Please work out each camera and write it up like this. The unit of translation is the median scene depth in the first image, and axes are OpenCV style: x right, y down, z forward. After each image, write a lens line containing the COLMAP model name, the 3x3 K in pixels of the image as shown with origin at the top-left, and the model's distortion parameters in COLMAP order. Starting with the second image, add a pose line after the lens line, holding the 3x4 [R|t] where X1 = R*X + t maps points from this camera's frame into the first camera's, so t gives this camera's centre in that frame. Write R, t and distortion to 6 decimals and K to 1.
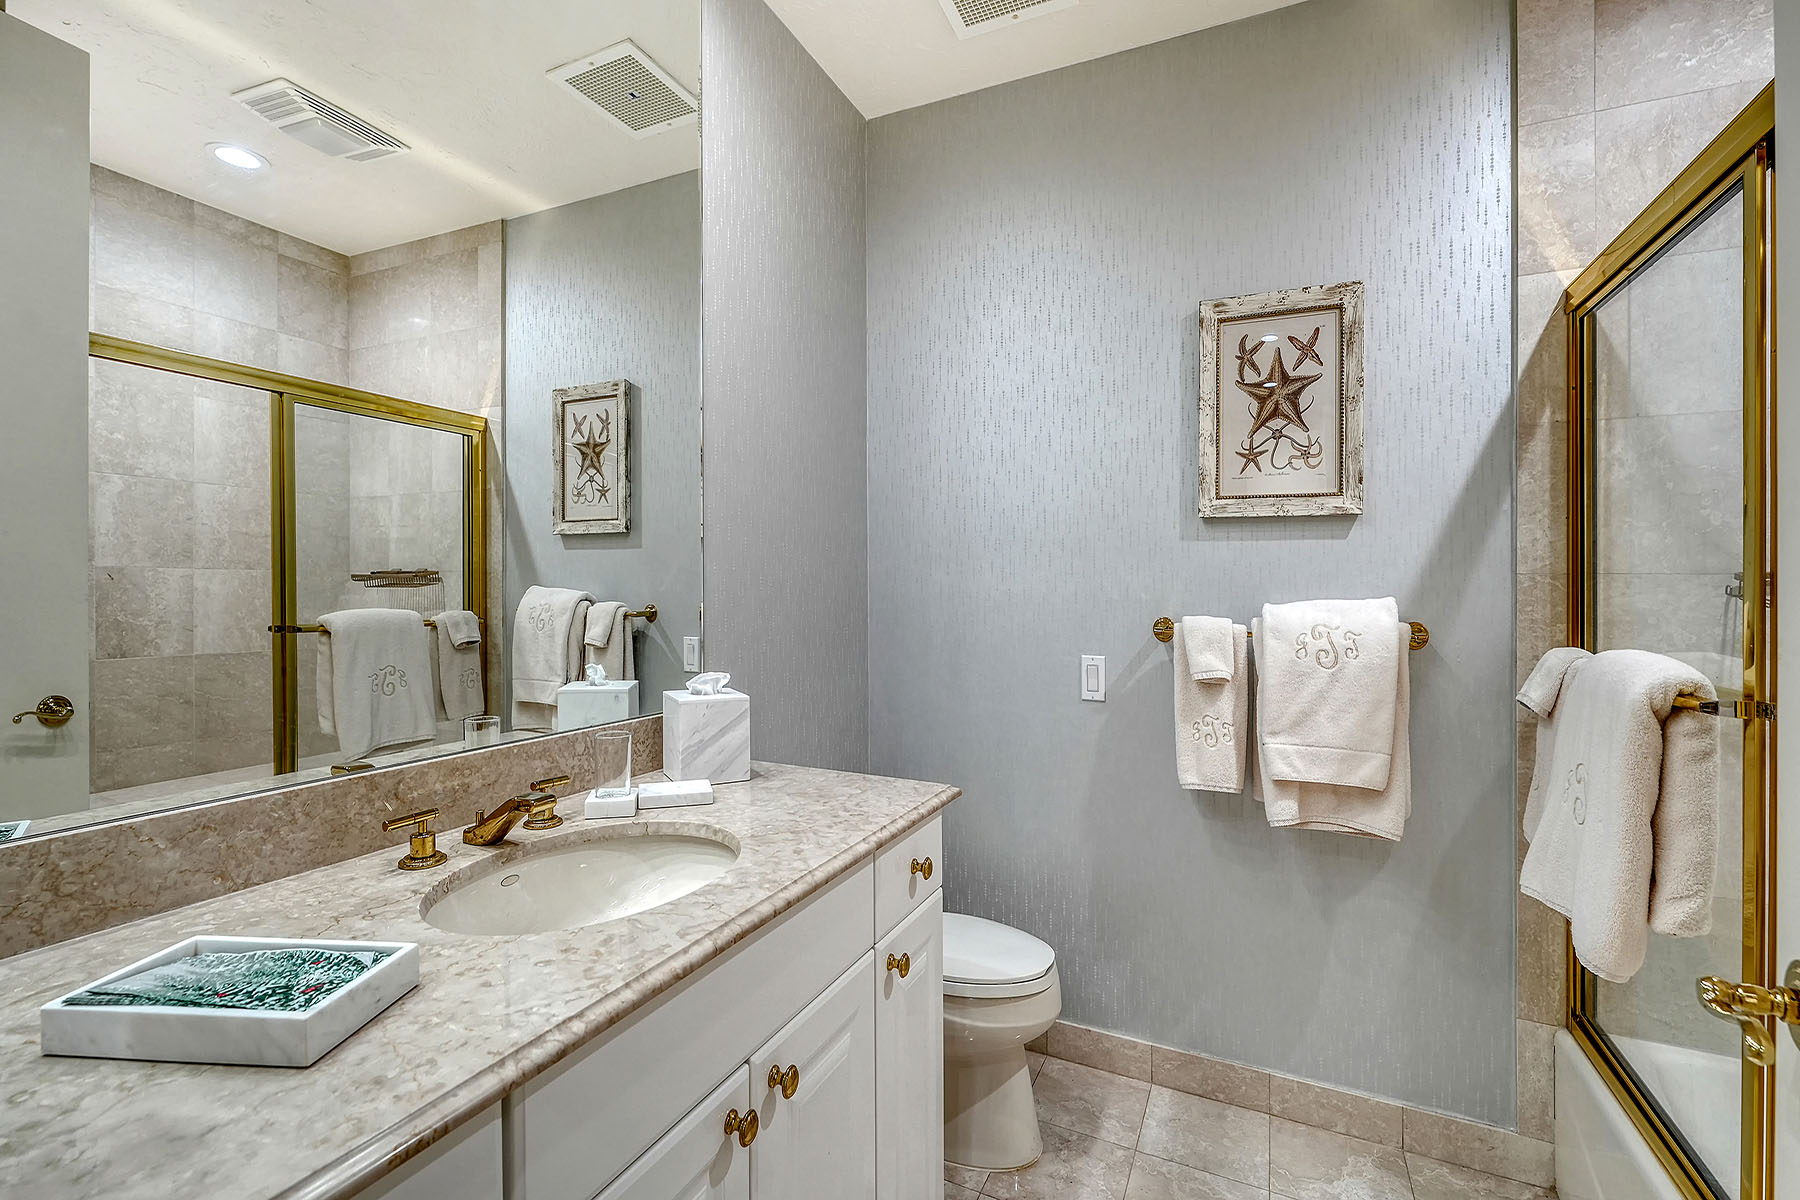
lens RADIAL K [[779.4, 0, 882.8], [0, 779.4, 570.2], [0, 0, 1]] dist [-0.000442, 0.000186]
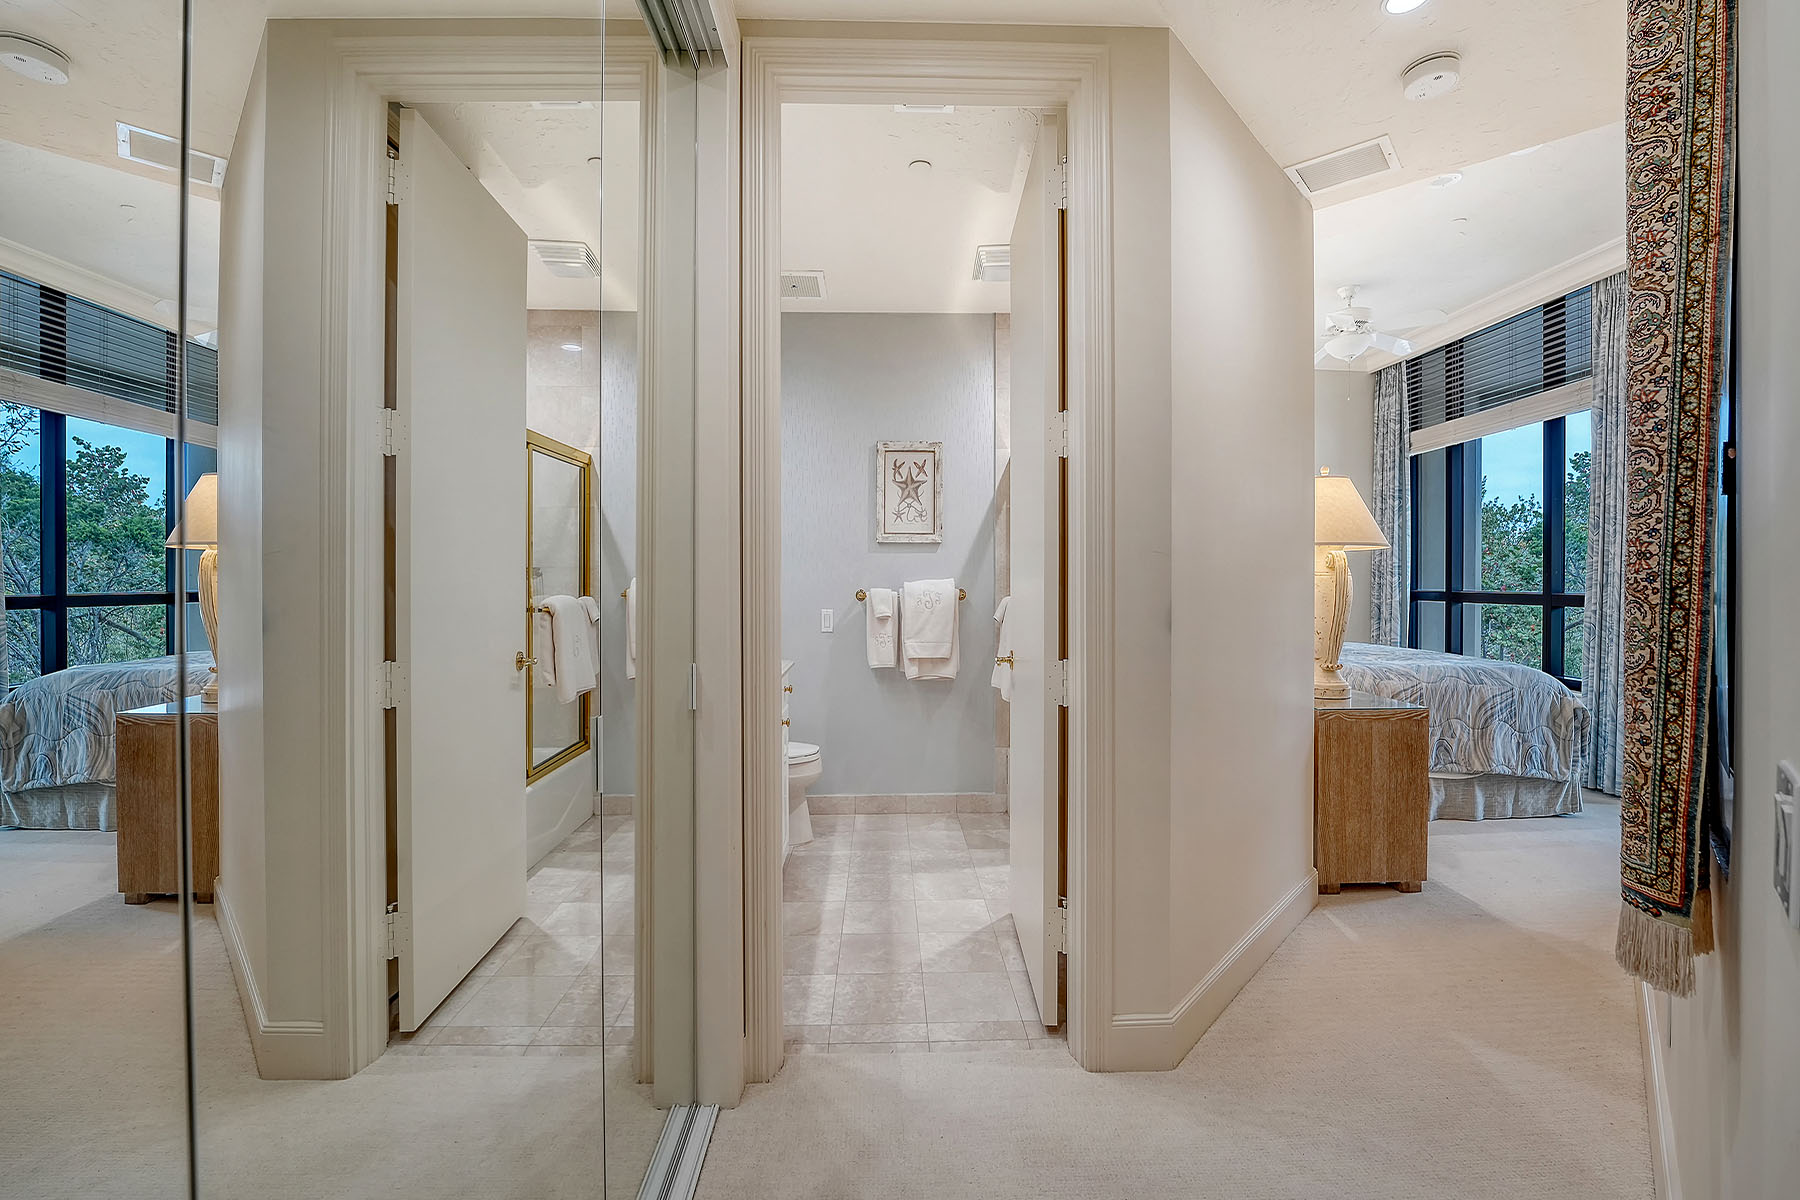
lens RADIAL K [[744.1, 0, 914.5], [0, 744.1, 593.2], [0, 0, 1]] dist [-0.015225, -0.000523]
pose [[0.877294, -0.018394, 0.479601, -0.508604], [-0.000307, 0.999244, 0.038886, -0.007567], [-0.479954, -0.034262, 0.876624, -0.884338]]
